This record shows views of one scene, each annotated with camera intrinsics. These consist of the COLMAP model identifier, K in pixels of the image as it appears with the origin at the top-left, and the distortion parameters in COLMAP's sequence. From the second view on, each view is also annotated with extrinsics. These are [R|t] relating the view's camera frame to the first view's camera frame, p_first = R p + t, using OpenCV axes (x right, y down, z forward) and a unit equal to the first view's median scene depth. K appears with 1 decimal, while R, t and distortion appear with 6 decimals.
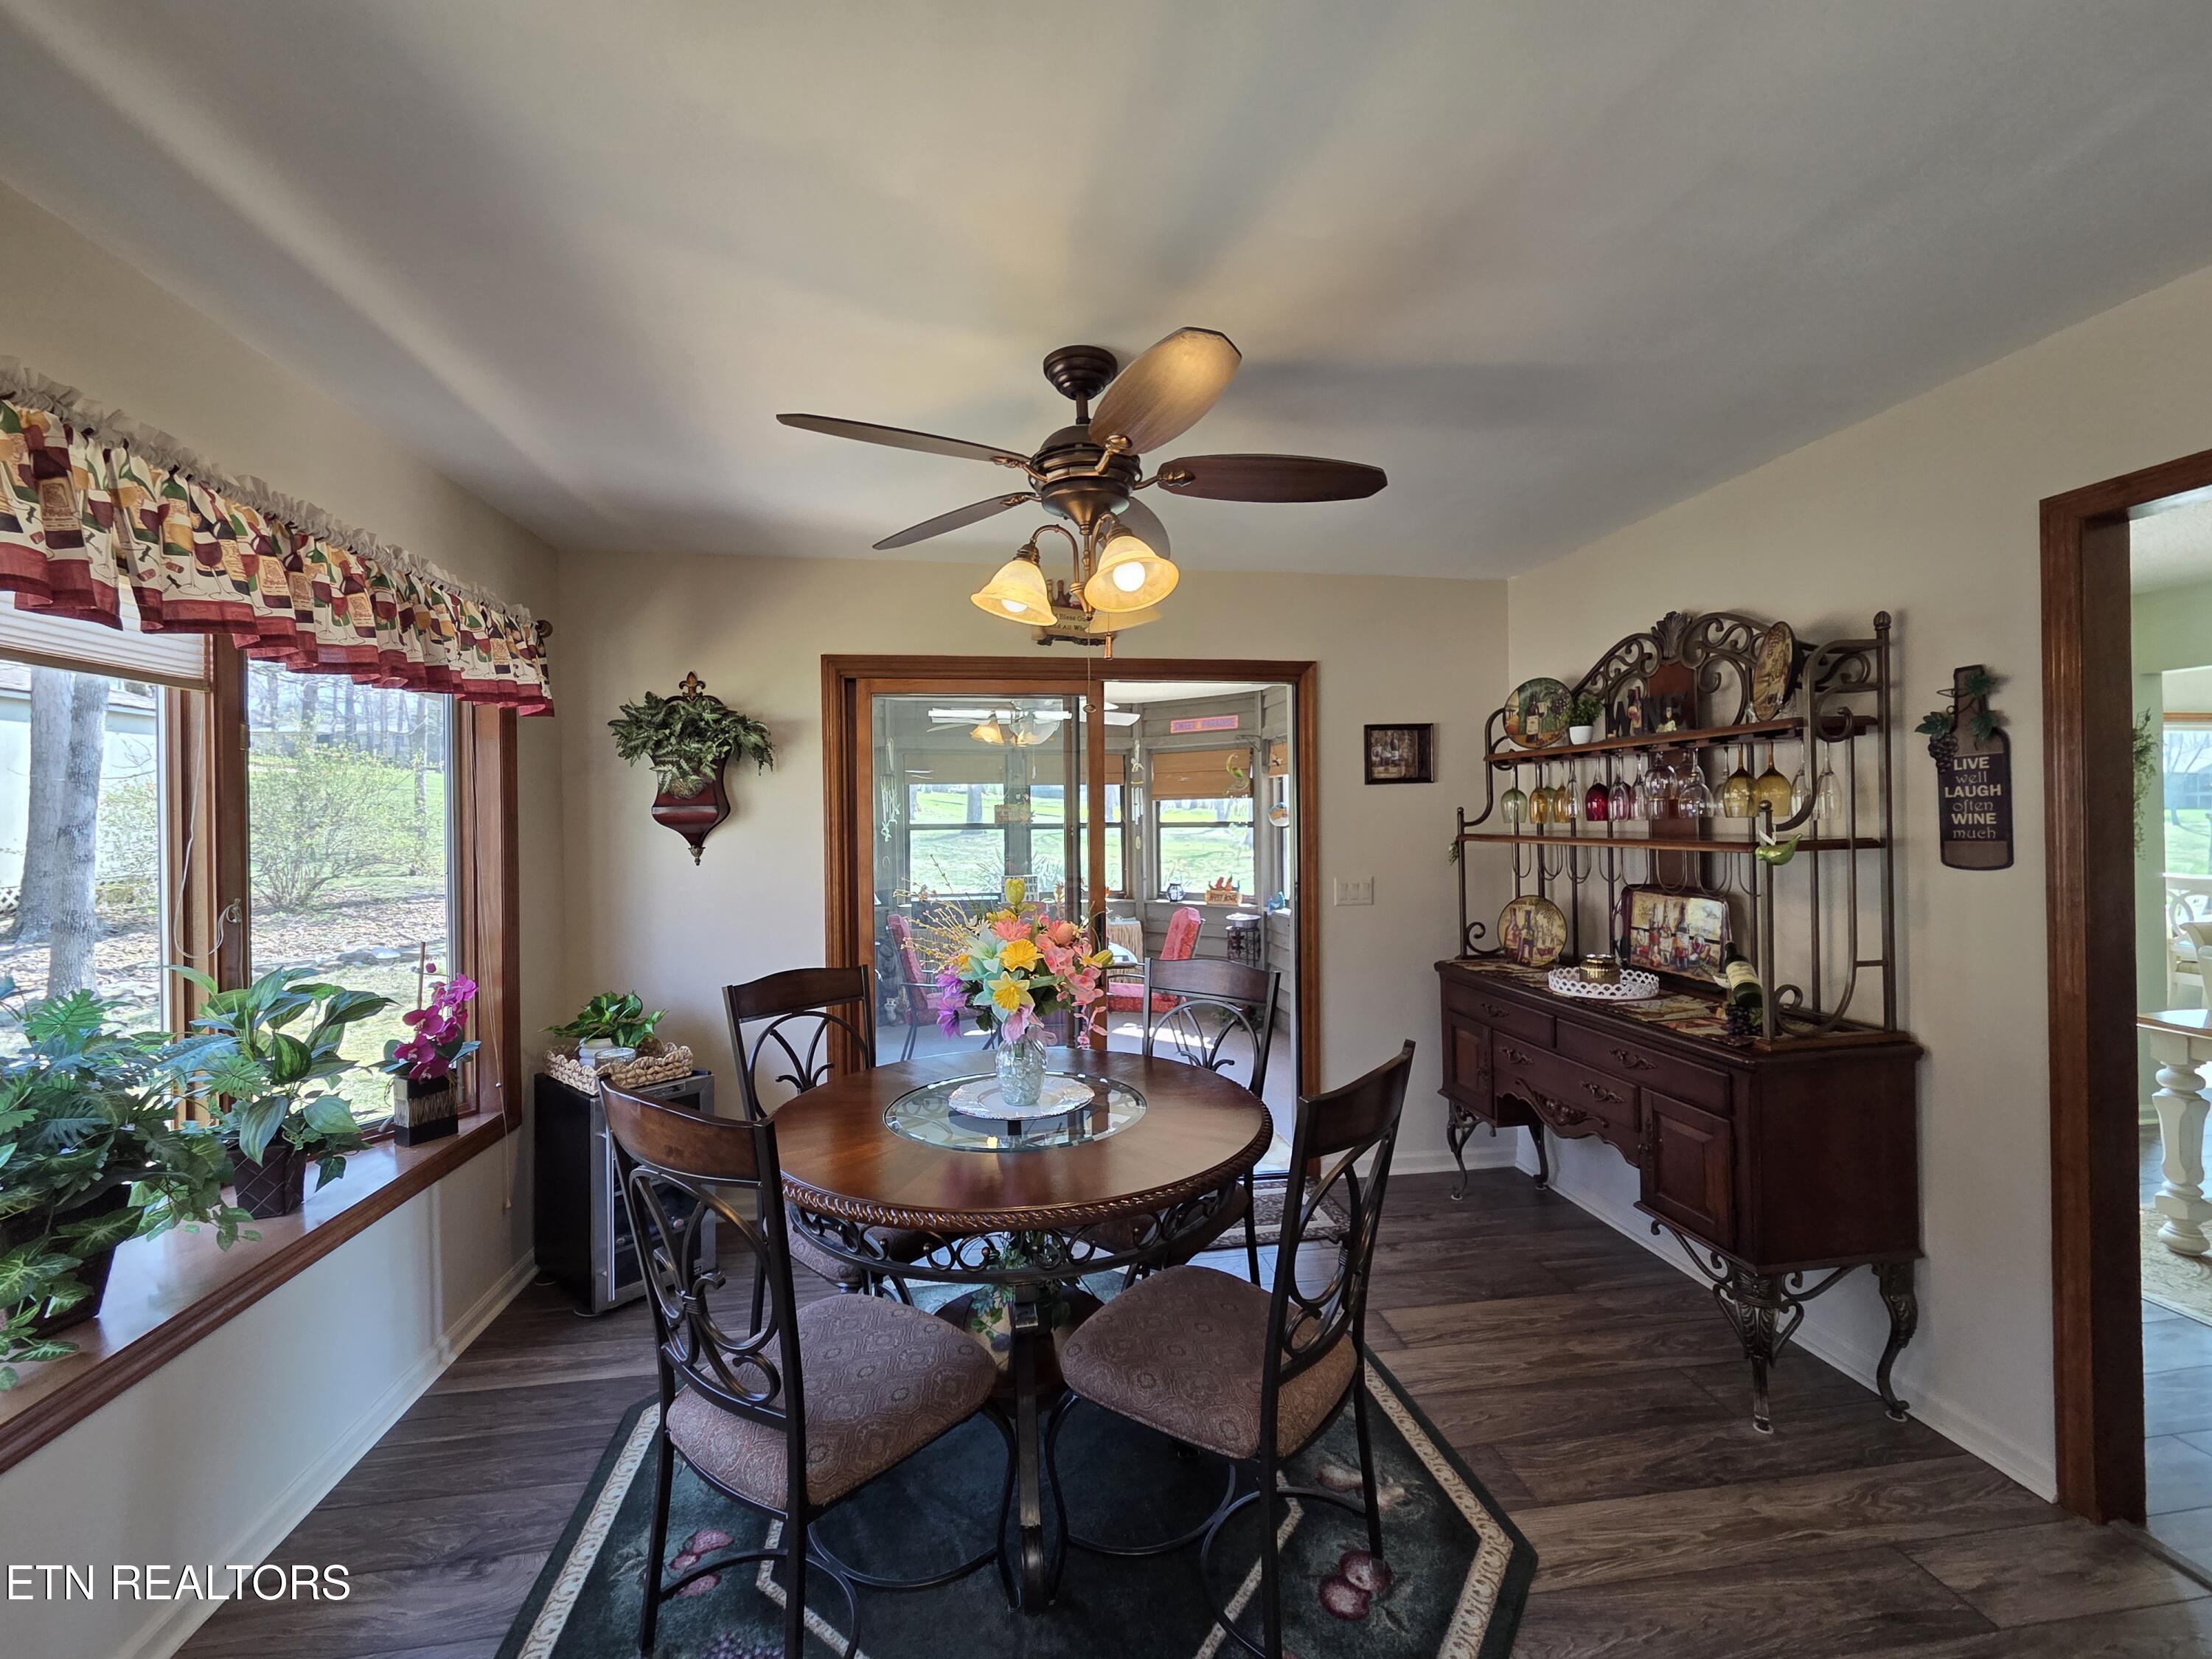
lens RADIAL K [[915.1, 0, 1114.1], [0, 915.1, 816.1], [0, 0, 1]] dist [0.005024, -0.000235]
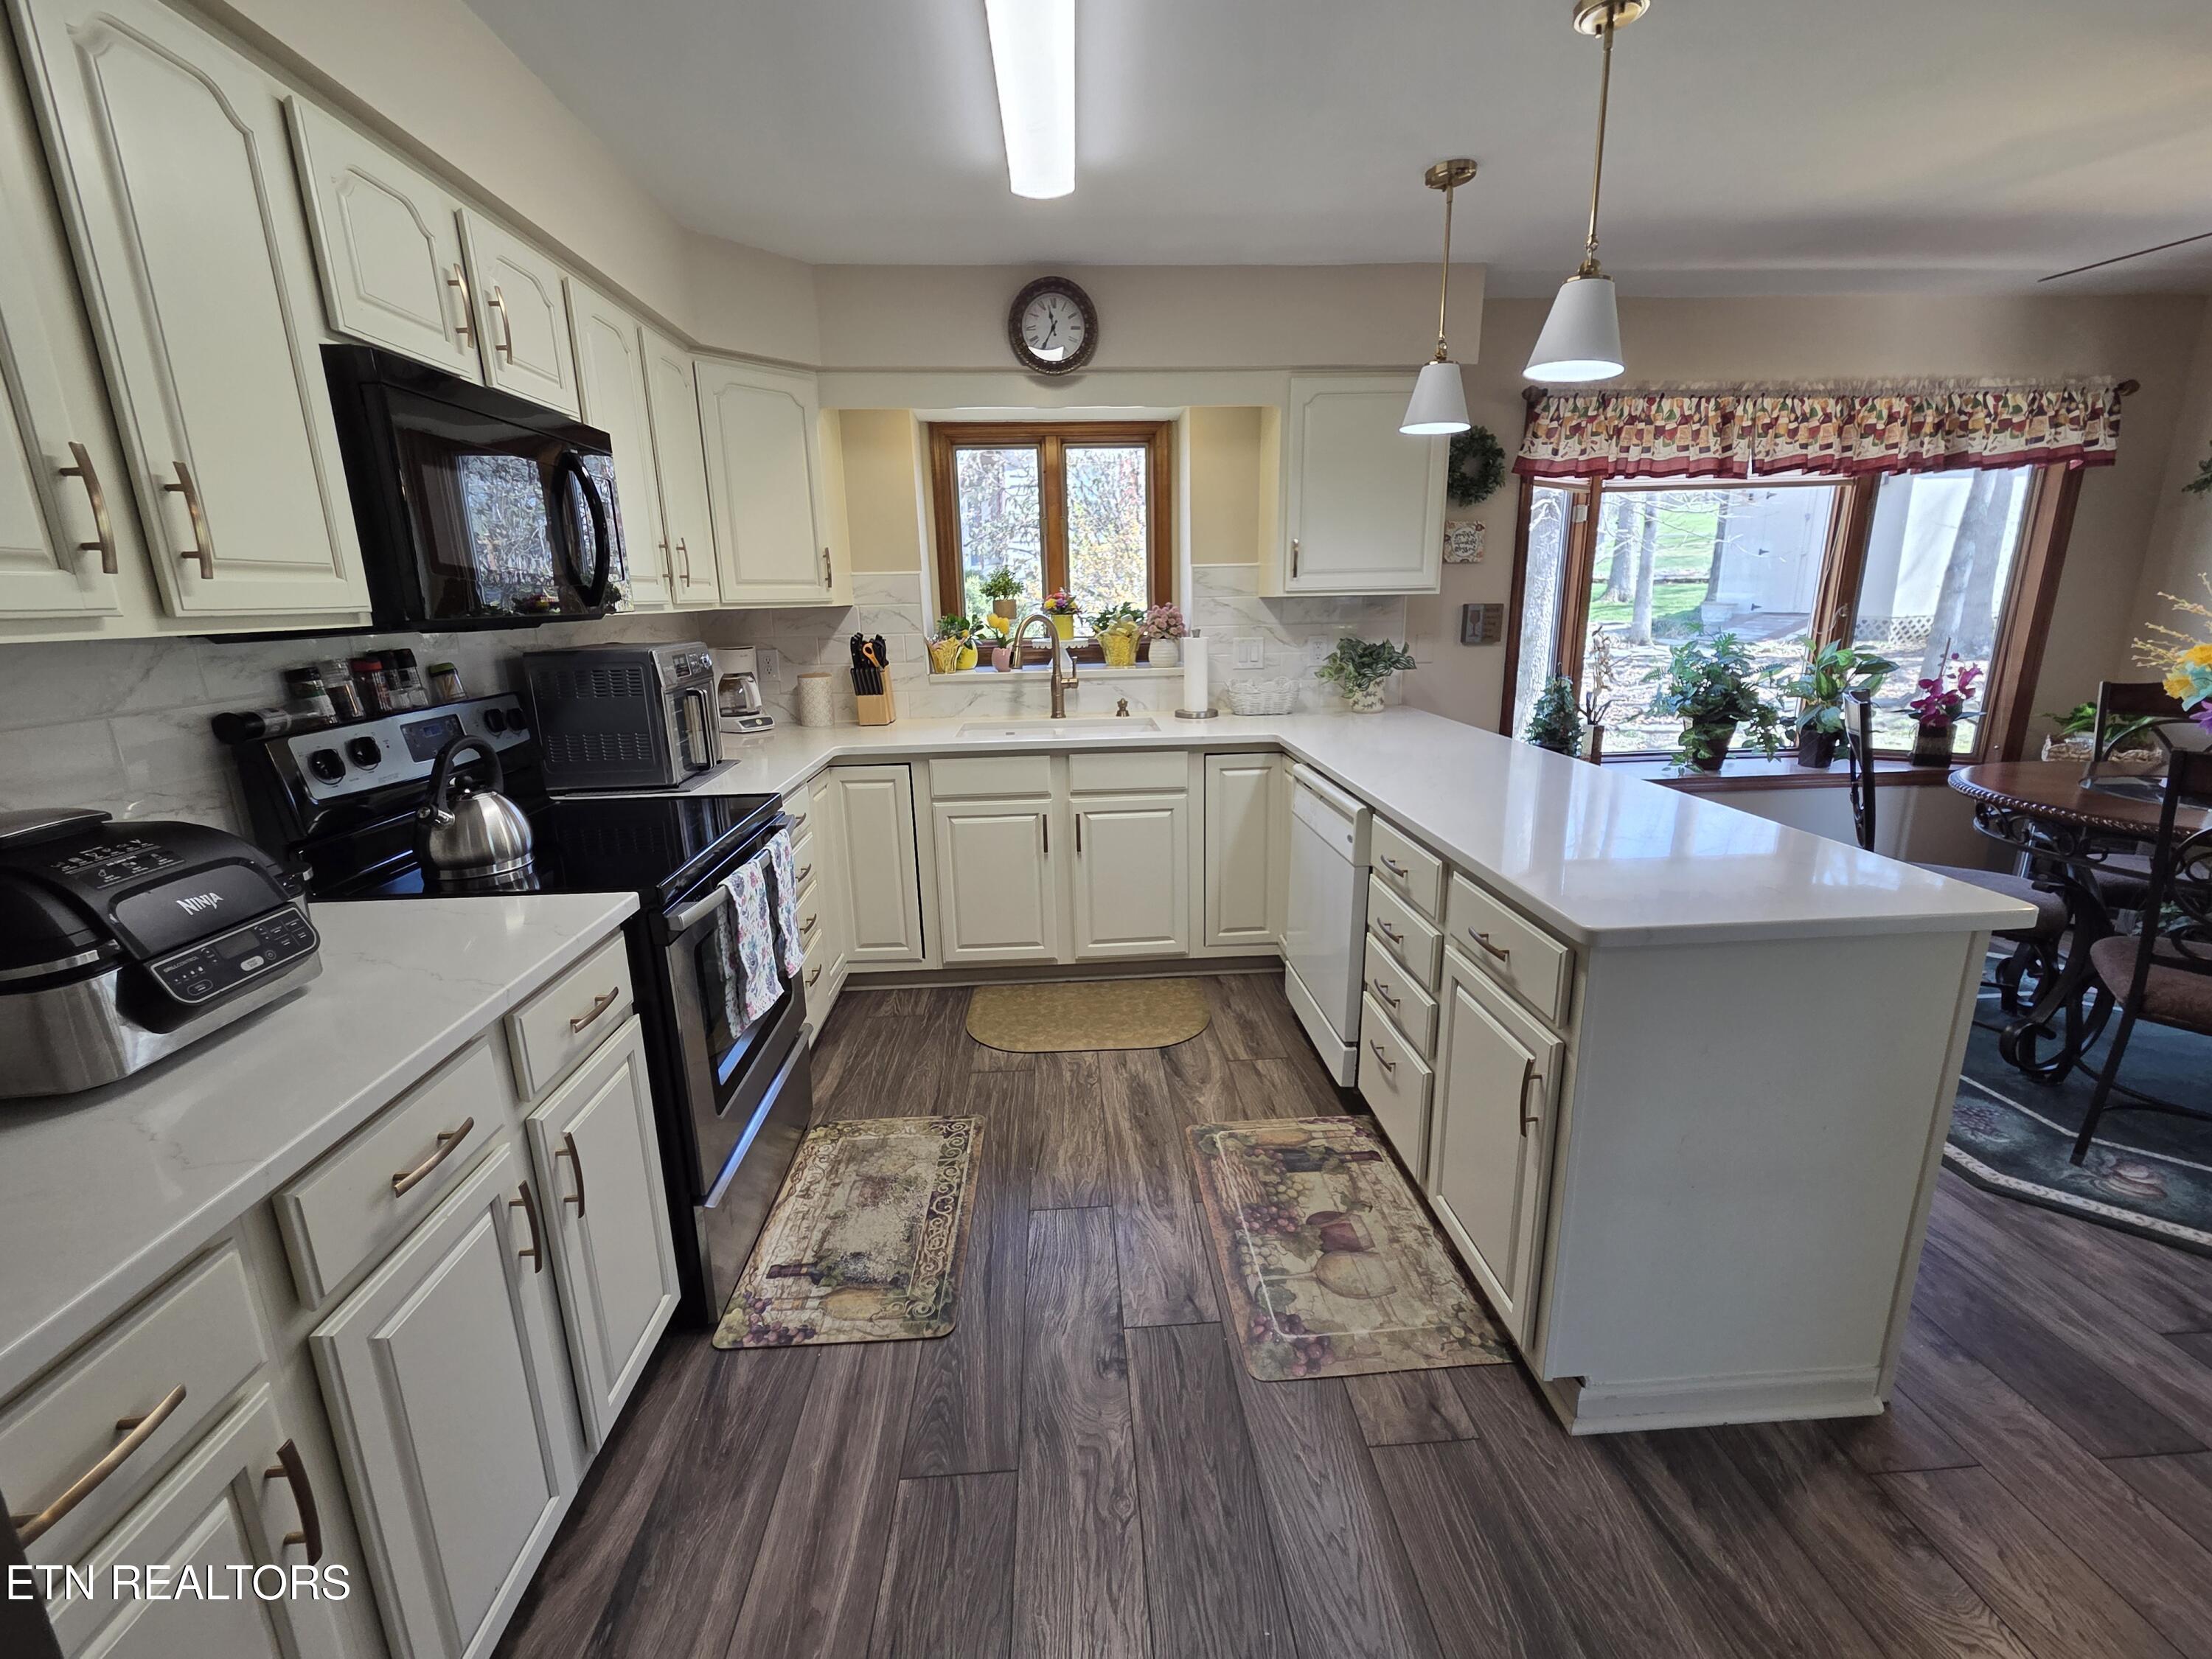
lens RADIAL K [[915.1, 0, 1103.5], [0, 915.1, 818.2], [0, 0, 1]] dist [0.005024, -0.000235]
pose [[-0.094437, 0.248556, -0.964003, 0.832372], [0.025966, 0.968616, 0.247202, 0.010709], [0.995192, -0.001686, -0.097927, -0.232244]]
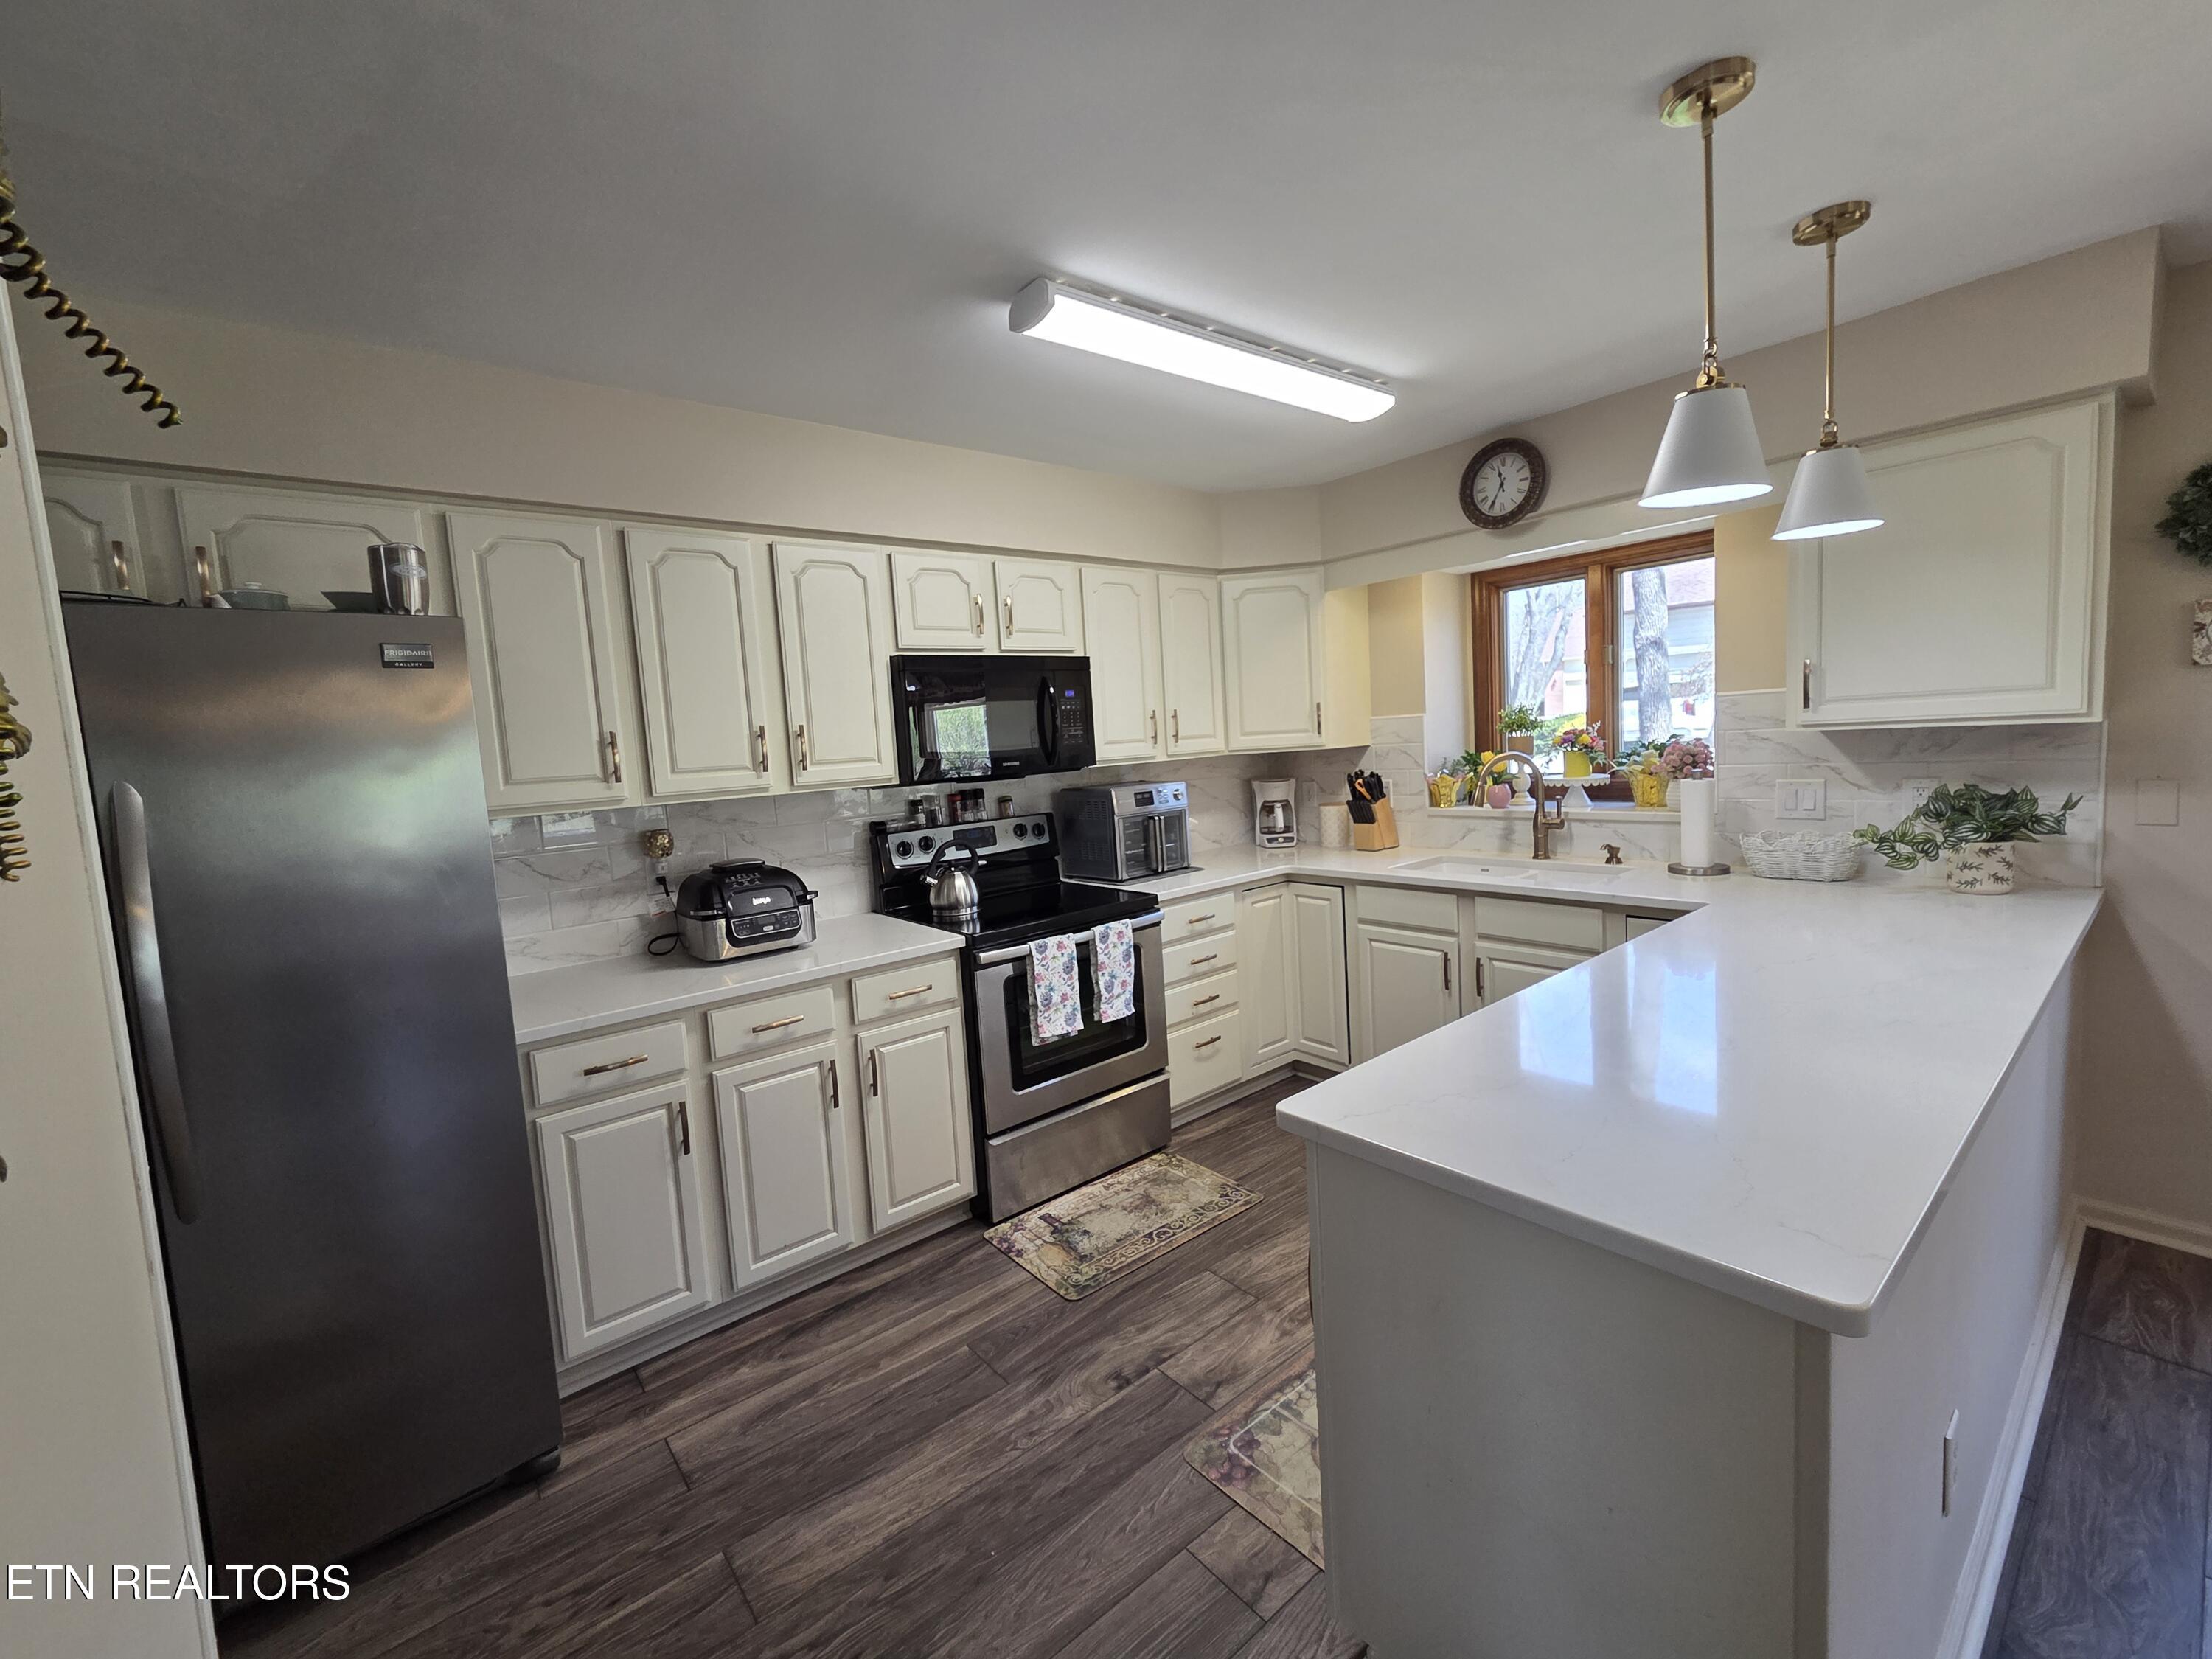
lens RADIAL K [[915.1, 0, 1099.4], [0, 915.1, 822.7], [0, 0, 1]] dist [0.005024, -0.000235]
pose [[-0.860626, 0.109300, -0.497369, 0.680652], [0.071747, 0.992977, 0.094066, -0.014196], [0.504158, 0.045271, -0.862424, 0.318973]]
